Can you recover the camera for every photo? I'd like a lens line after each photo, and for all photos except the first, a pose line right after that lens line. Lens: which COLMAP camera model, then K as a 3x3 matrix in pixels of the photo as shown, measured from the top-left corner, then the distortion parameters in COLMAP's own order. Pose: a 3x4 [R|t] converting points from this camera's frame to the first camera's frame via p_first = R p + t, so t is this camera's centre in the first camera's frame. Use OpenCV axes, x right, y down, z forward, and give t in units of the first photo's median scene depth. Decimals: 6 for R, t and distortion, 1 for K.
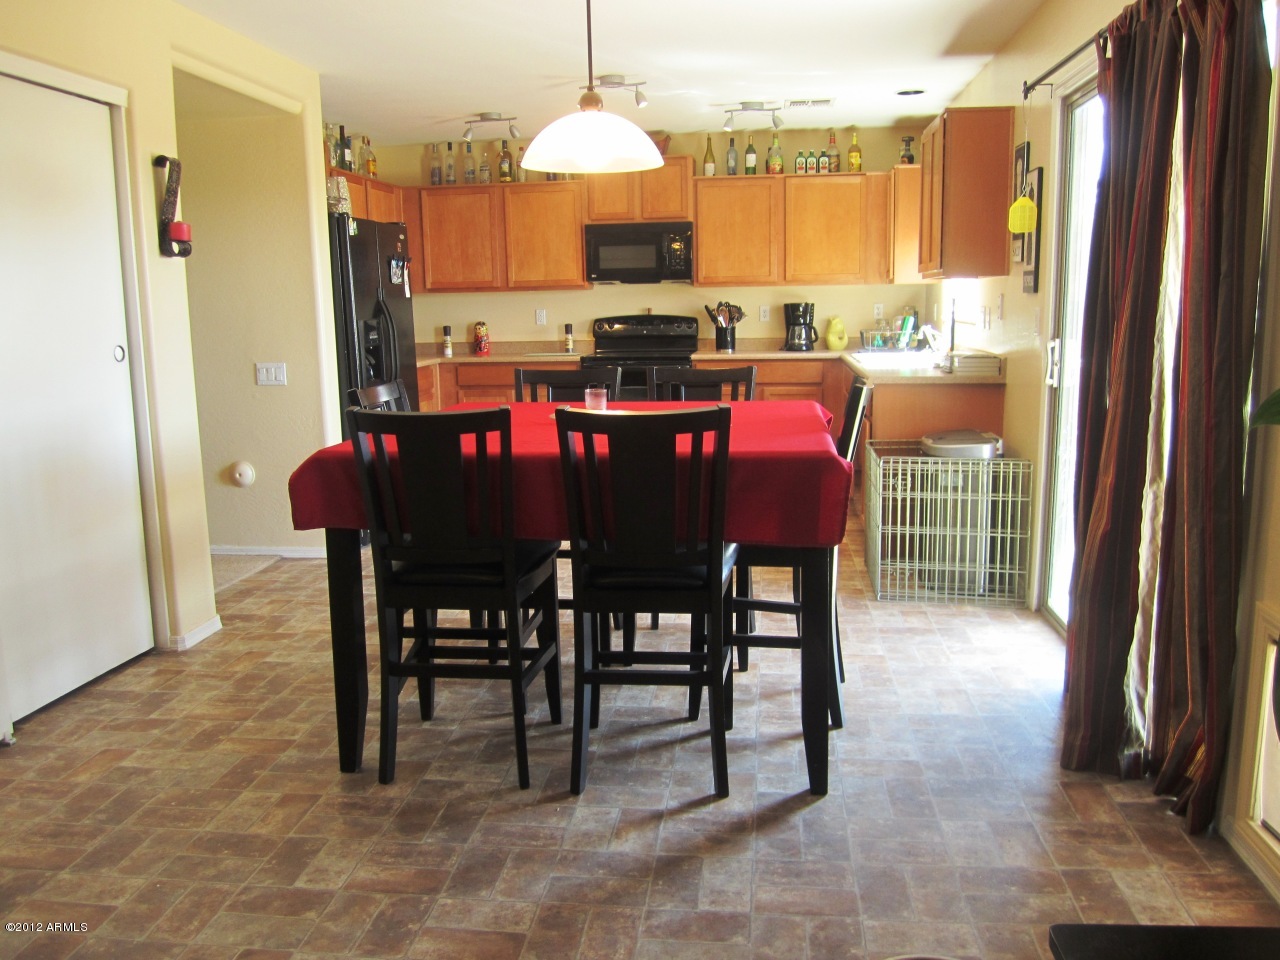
lens RADIAL K [[1060.6, 0, 637.7], [0, 1060.6, 482.2], [0, 0, 1]] dist [-0.051095, 0.000569]
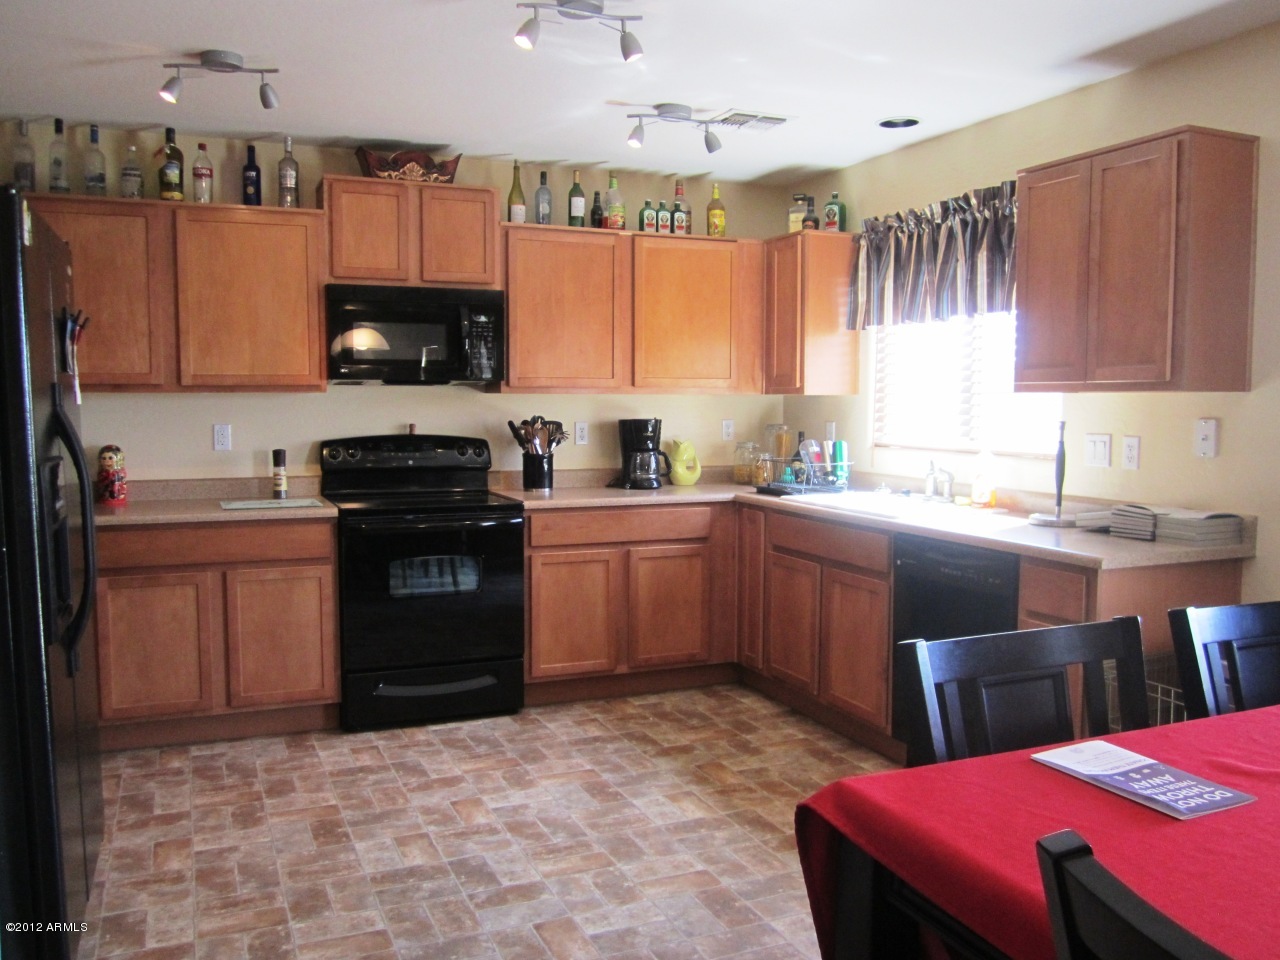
lens RADIAL K [[1060.6, 0, 633.3], [0, 1060.6, 478.3], [0, 0, 1]] dist [-0.051095, 0.000569]
pose [[0.864337, -0.017619, 0.502605, -0.198655], [0.067222, 0.994466, -0.080741, -0.076243], [-0.498401, 0.103573, 0.860738, 0.417755]]
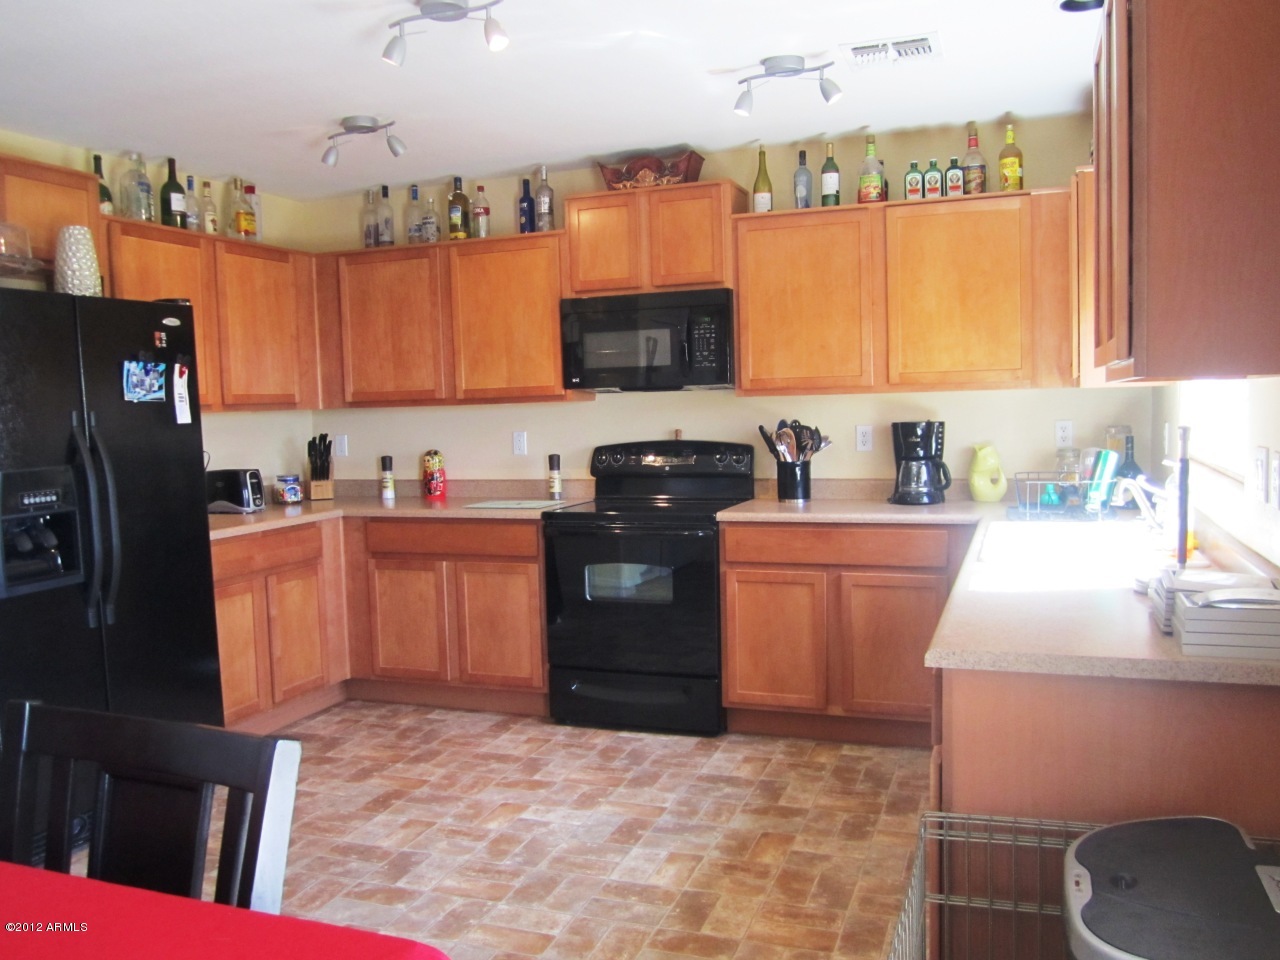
lens RADIAL K [[1060.6, 0, 640.1], [0, 1060.6, 479.8], [0, 0, 1]] dist [-0.051095, 0.000569]
pose [[0.973809, 0.006799, -0.227266, 0.136970], [-0.027768, 0.995627, -0.089198, -0.082031], [0.225666, 0.093172, 0.969739, 0.410144]]
